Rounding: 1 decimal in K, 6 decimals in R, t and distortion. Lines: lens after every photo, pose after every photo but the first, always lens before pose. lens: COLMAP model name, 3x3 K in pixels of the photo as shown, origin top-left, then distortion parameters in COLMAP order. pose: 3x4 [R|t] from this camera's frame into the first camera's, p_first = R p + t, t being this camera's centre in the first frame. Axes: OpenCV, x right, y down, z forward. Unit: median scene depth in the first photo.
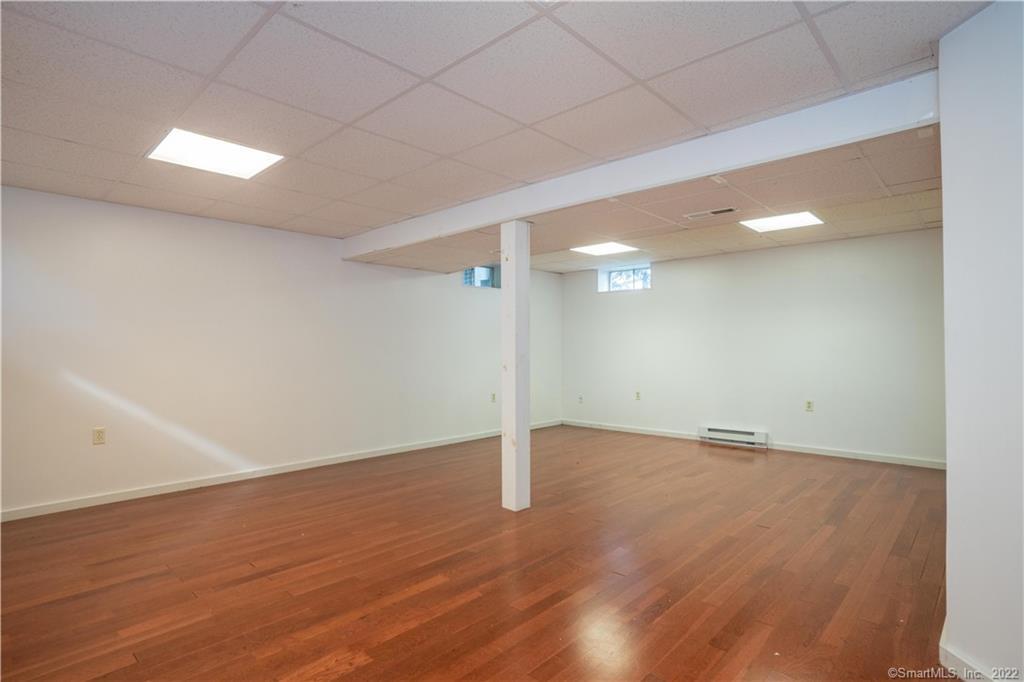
lens RADIAL K [[528.0, 0, 510.3], [0, 528.0, 341.6], [0, 0, 1]] dist [-0.008038, 0.001223]
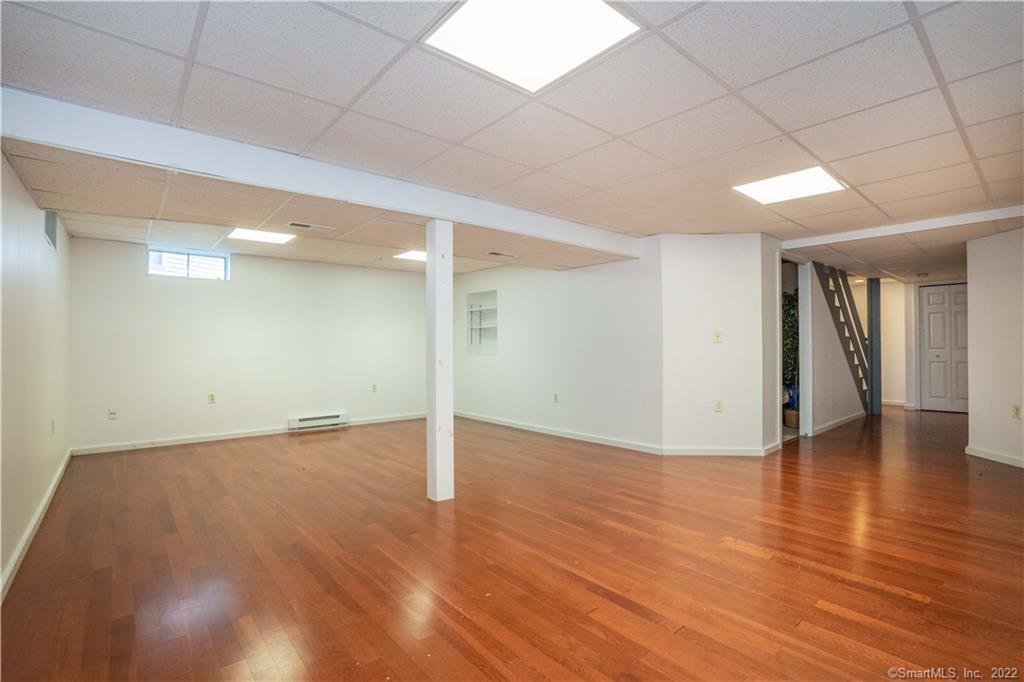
lens RADIAL K [[470.0, 0, 510.1], [0, 470.0, 341.6], [0, 0, 1]] dist [-0.027712, 0.001273]
pose [[0.099111, 0.009329, 0.995033, -0.568572], [-0.007119, 0.999937, -0.008666, 0.009971], [-0.995051, -0.006225, 0.099172, 0.495767]]
